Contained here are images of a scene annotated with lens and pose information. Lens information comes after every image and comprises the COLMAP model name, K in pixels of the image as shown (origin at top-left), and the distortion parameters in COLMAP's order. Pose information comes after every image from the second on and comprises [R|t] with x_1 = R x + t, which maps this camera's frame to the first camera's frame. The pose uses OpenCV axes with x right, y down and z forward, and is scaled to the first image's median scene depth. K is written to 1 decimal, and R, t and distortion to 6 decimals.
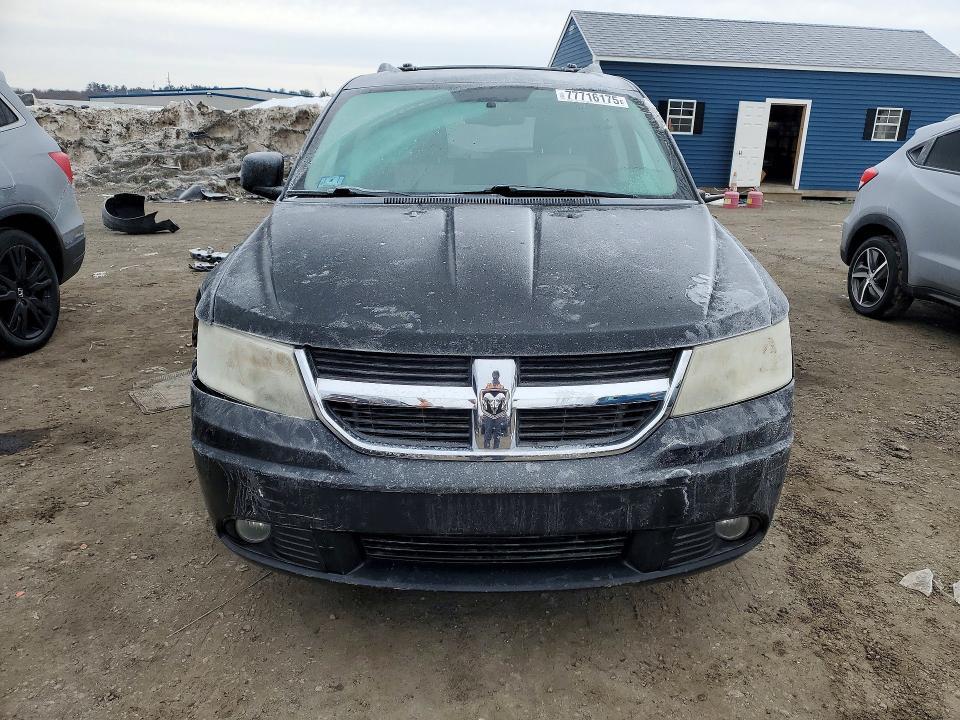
lens RADIAL K [[783.9, 0, 480.0], [0, 783.9, 360.0], [0, 0, 1]] dist [0.002469, 0.003356]
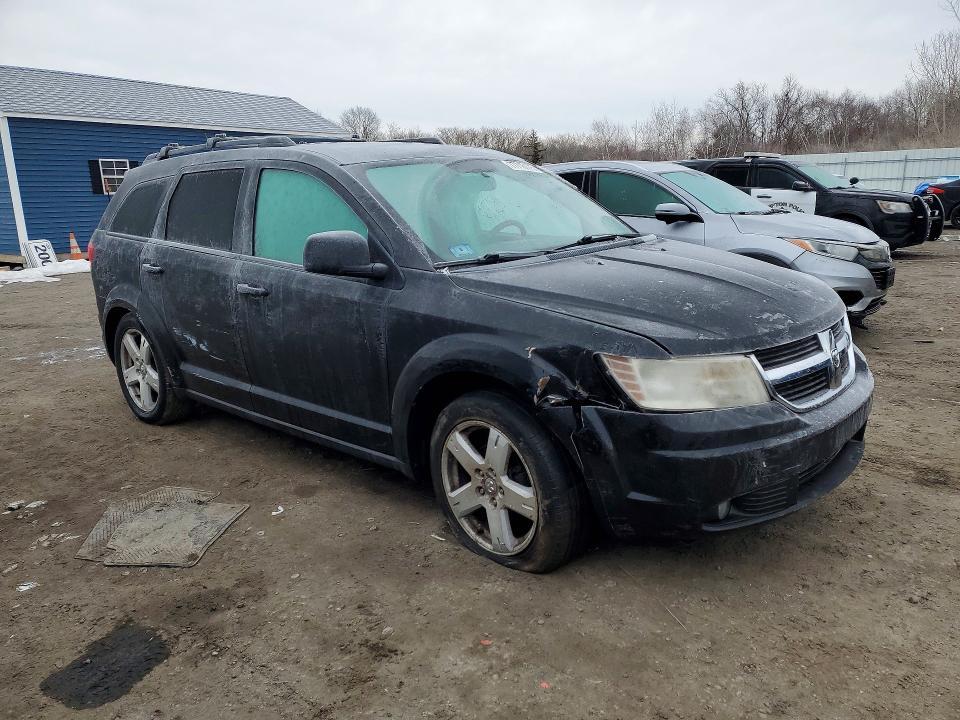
lens RADIAL K [[787.6, 0, 497.1], [0, 787.6, 361.5], [0, 0, 1]] dist [0.032677, 0.002299]
pose [[0.642377, -0.208247, 0.737553, -1.492039], [0.255235, 0.965568, 0.050327, -0.180030], [-0.722639, 0.155920, 0.673411, 0.381713]]
